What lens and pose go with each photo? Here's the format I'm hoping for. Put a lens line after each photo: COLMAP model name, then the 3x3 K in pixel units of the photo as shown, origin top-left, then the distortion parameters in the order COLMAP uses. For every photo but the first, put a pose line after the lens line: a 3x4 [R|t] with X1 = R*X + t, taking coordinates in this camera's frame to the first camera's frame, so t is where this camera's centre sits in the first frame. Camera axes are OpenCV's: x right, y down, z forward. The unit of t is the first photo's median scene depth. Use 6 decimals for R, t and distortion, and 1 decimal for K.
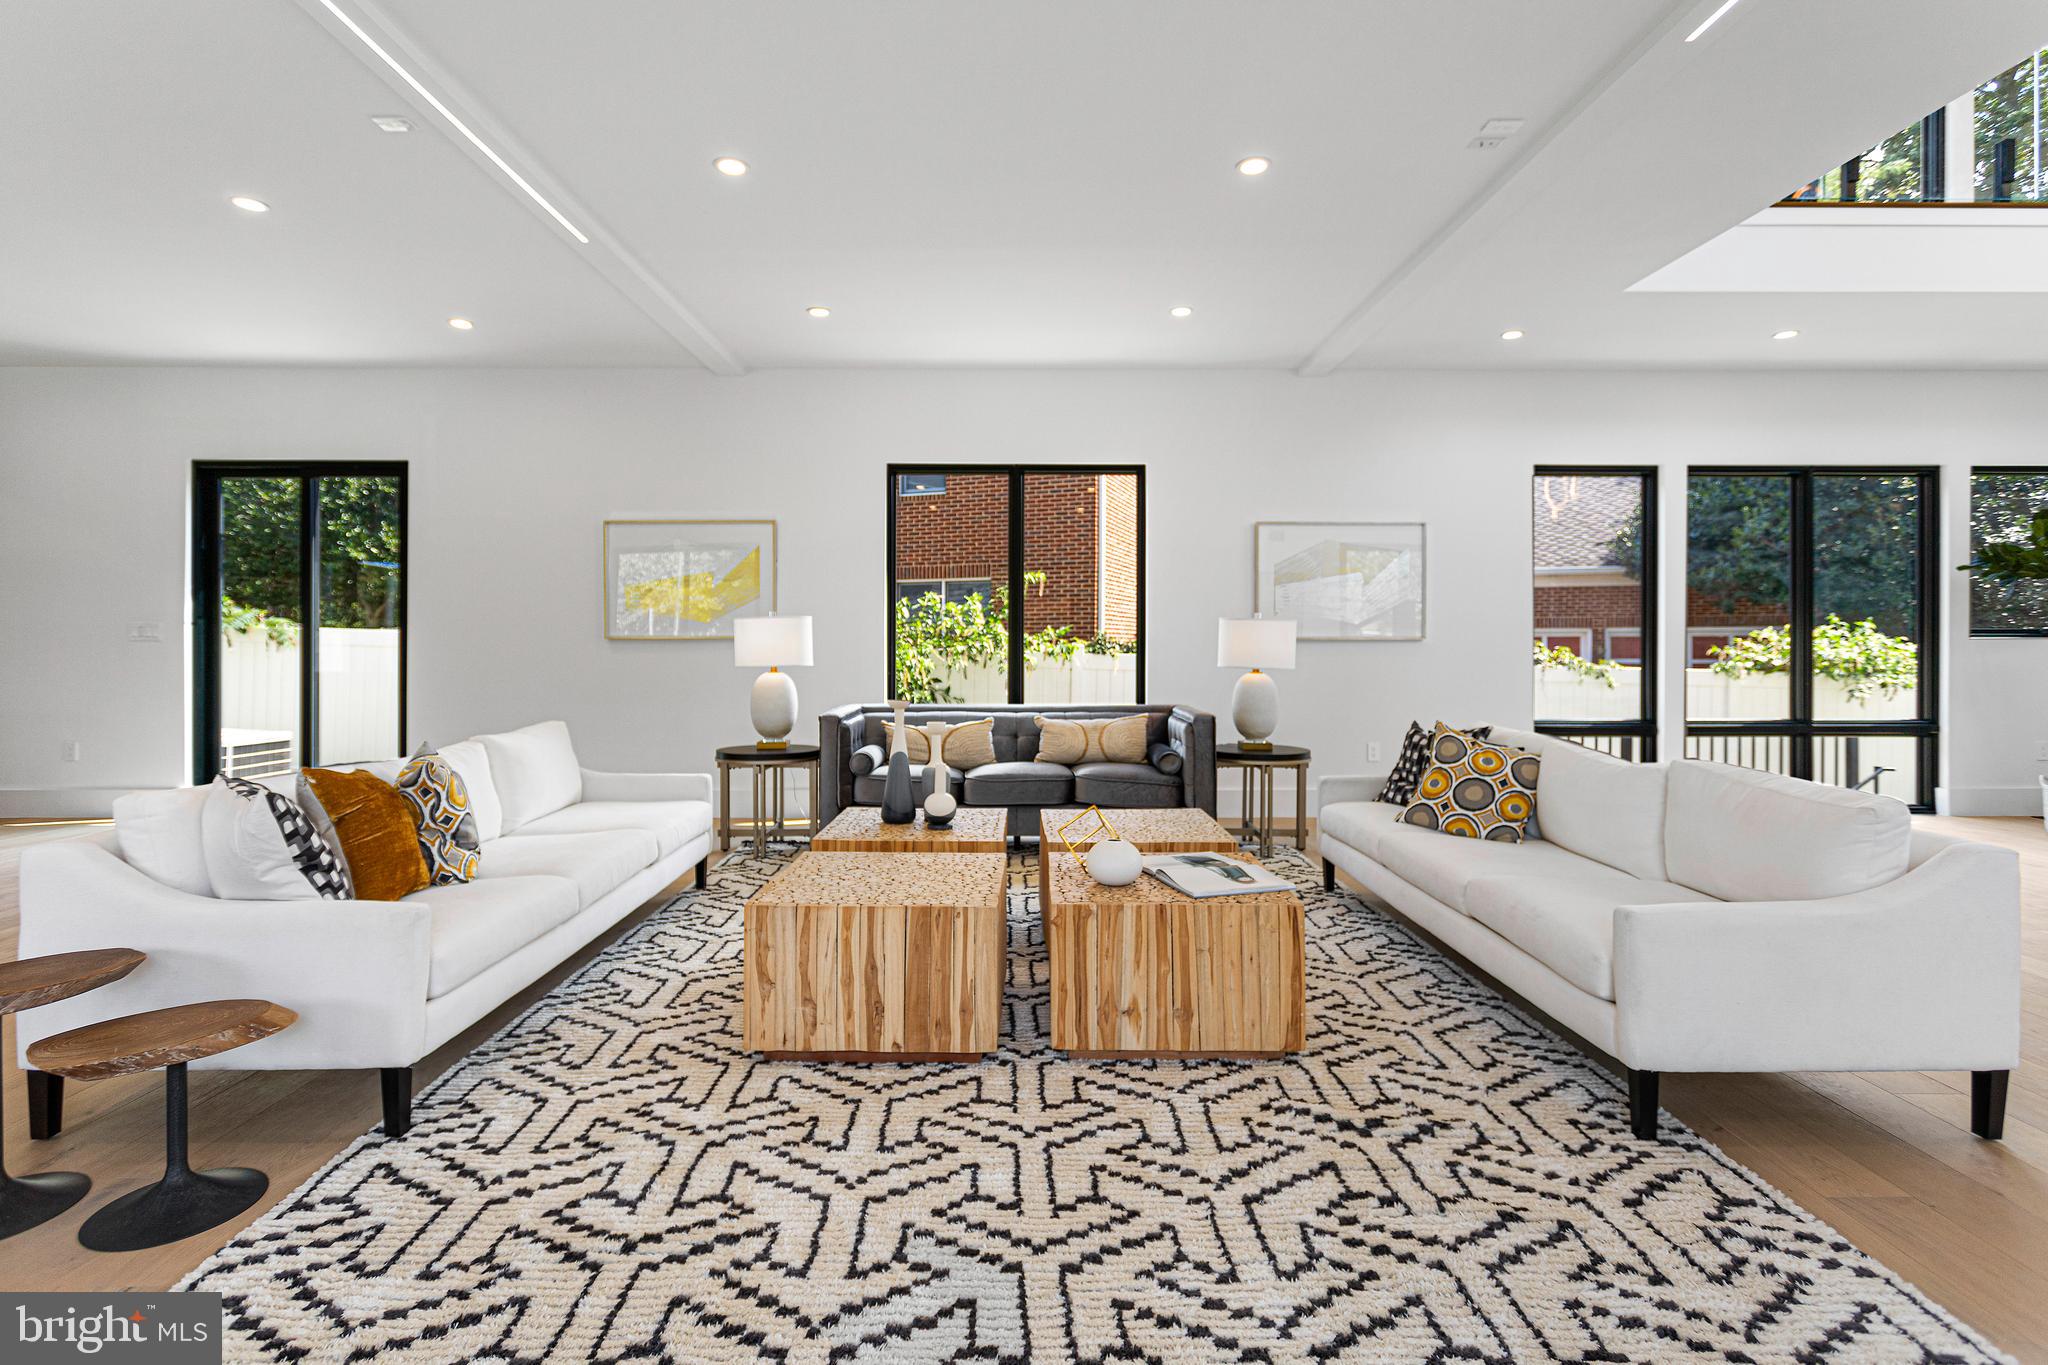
lens RADIAL K [[981.6, 0, 1011.7], [0, 981.6, 624.7], [0, 0, 1]] dist [0.002552, 0.000171]
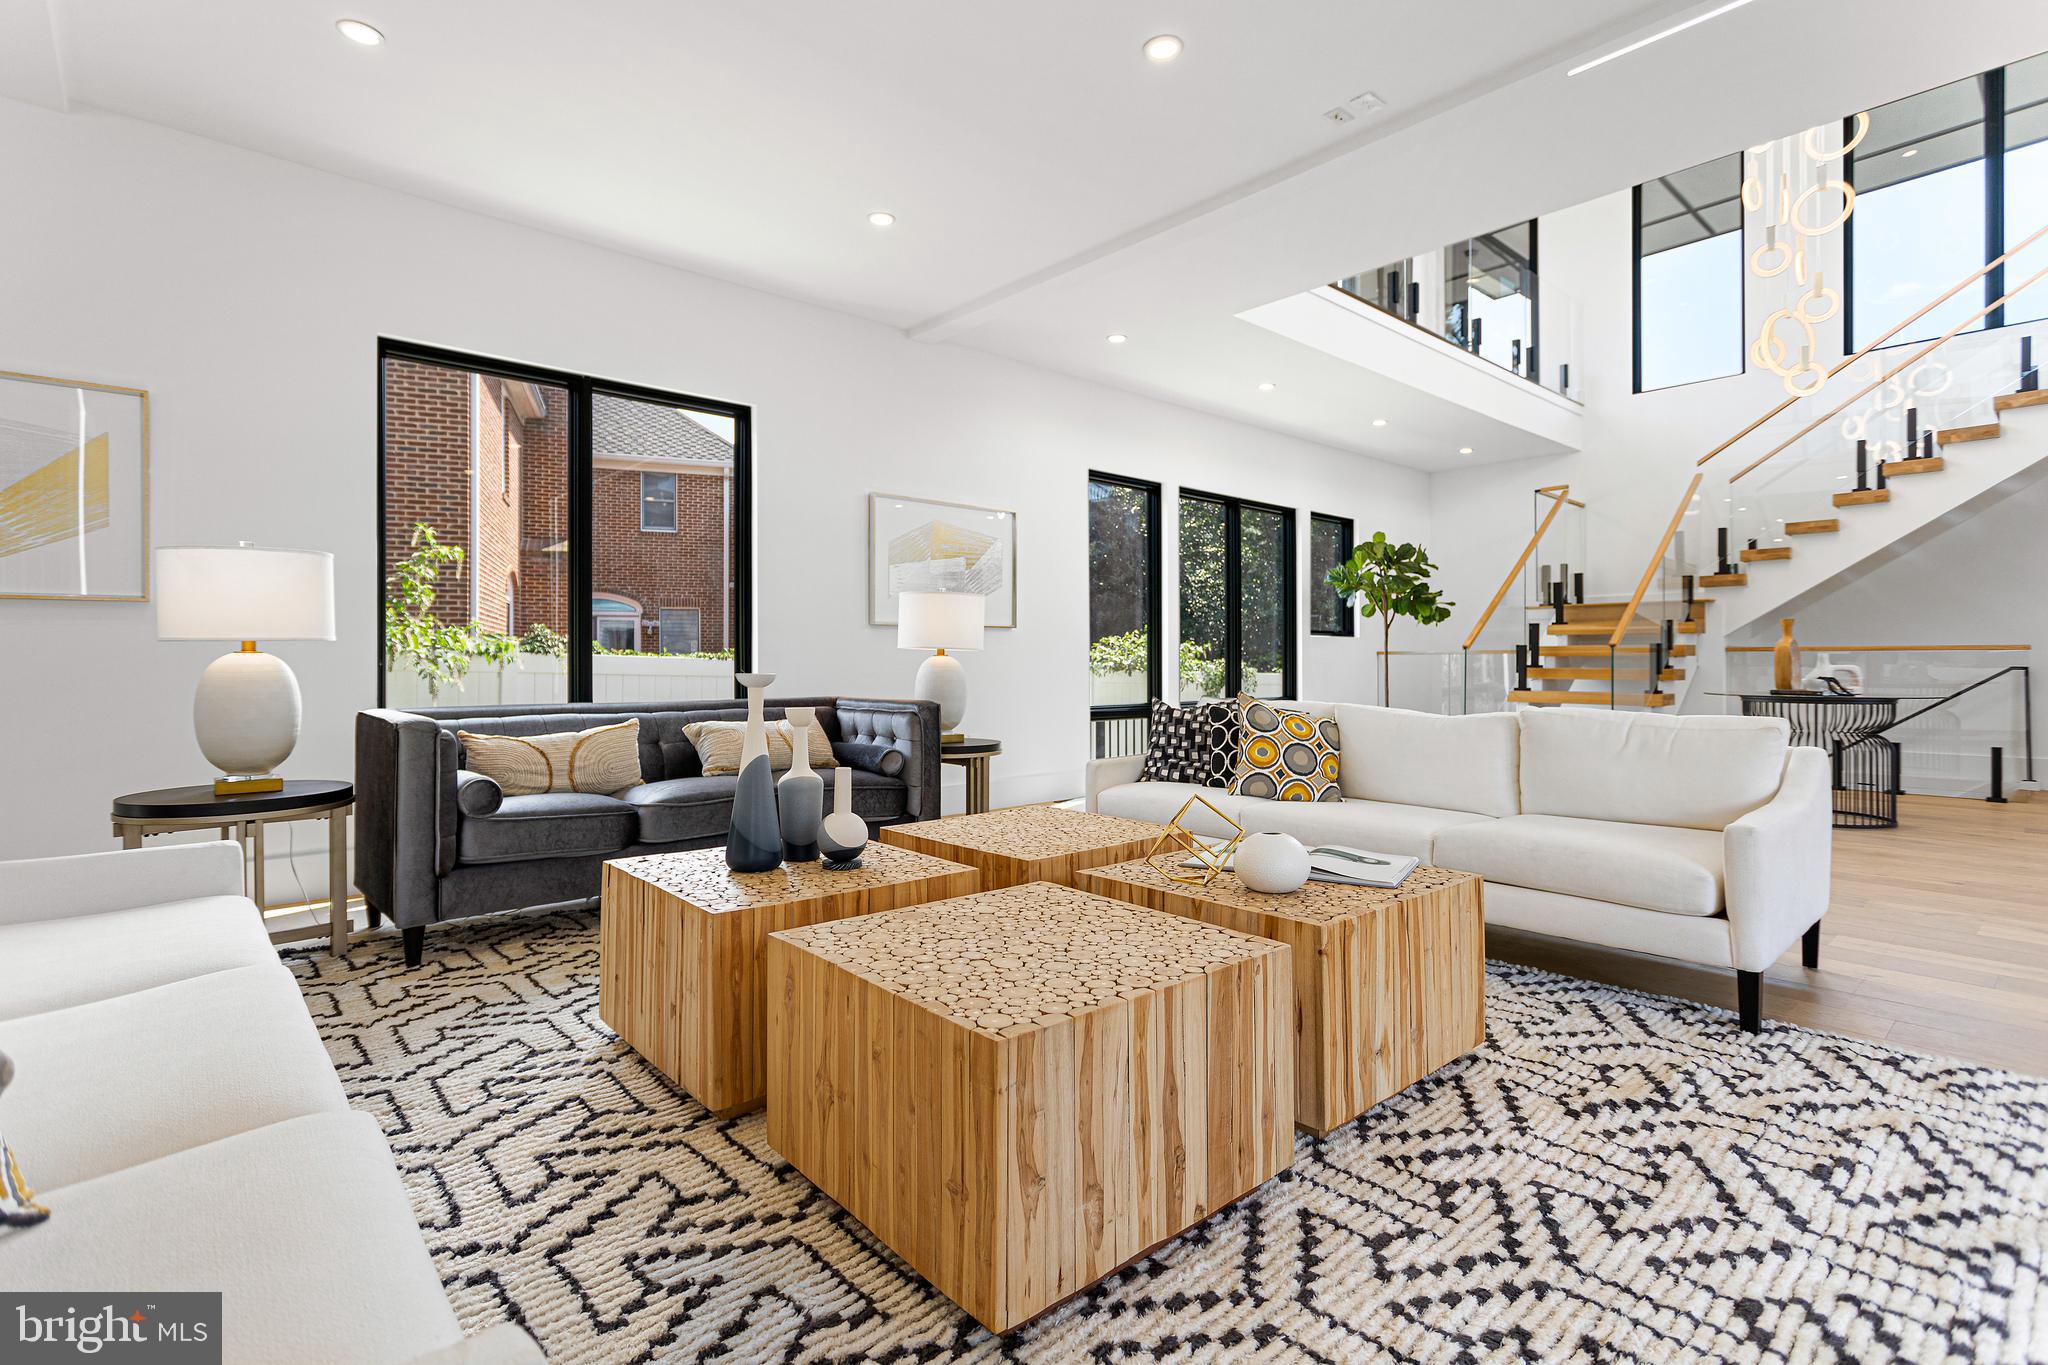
lens RADIAL K [[981.6, 0, 1071.1], [0, 981.6, 640.6], [0, 0, 1]] dist [0.002552, 0.000171]
pose [[0.744305, 0.010008, 0.667765, -0.577201], [-0.010367, 0.999940, -0.003432, 0.084764], [-0.667760, -0.004368, 0.744364, 0.607961]]
